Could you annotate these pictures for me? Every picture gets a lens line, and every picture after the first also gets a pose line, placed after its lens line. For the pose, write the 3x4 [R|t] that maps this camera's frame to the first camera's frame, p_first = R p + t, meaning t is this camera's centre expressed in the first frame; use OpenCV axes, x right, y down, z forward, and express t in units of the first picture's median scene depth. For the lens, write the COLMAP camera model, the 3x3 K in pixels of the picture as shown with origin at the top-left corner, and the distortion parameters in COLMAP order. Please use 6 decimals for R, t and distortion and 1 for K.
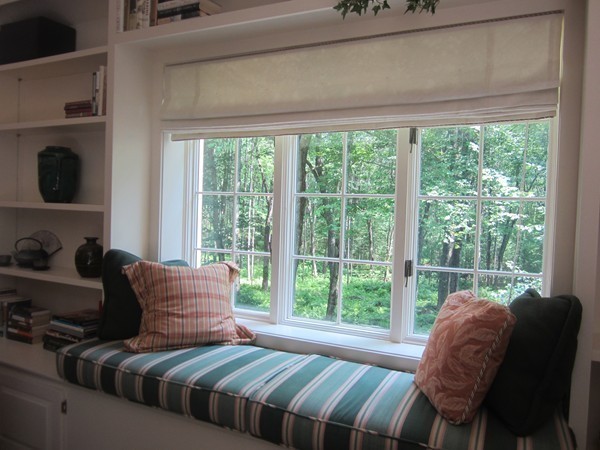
lens RADIAL K [[498.9, 0, 297.6], [0, 498.9, 228.8], [0, 0, 1]] dist [-0.026571, -0.003386]
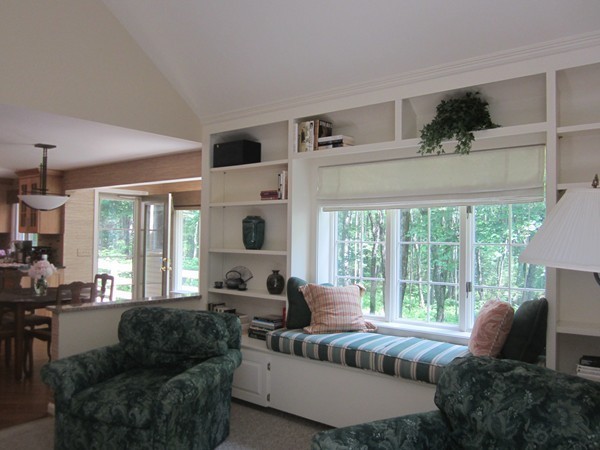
lens RADIAL K [[498.9, 0, 305.6], [0, 498.9, 235.7], [0, 0, 1]] dist [-0.026571, -0.003386]
pose [[0.981239, -0.021831, -0.191554, 0.007663], [0.012446, 0.998669, -0.050063, -0.014998], [0.192392, 0.046740, 0.980204, -0.701879]]
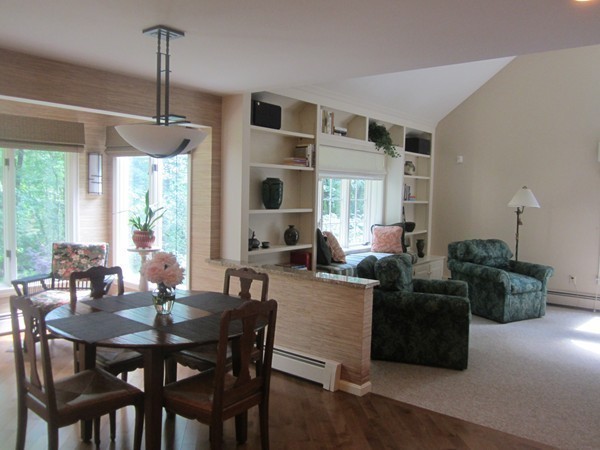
lens RADIAL K [[498.9, 0, 301.8], [0, 498.9, 226.1], [0, 0, 1]] dist [-0.026571, -0.003386]
pose [[0.185958, -0.097001, 0.977758, -2.630569], [0.020369, 0.995282, 0.094866, -0.186009], [-0.982347, 0.002275, 0.187056, 0.655037]]
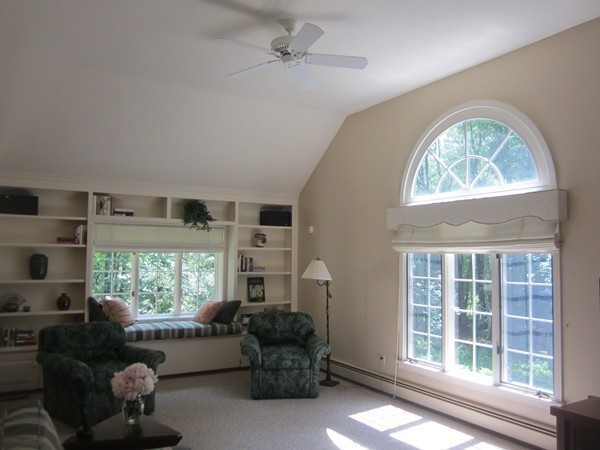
lens RADIAL K [[498.9, 0, 296.9], [0, 498.9, 223.4], [0, 0, 1]] dist [-0.026571, -0.003386]
pose [[0.529446, 0.024468, 0.847990, -2.042996], [0.035342, 0.998080, -0.050865, -0.172054], [-0.847607, 0.056900, 0.527565, -1.334959]]
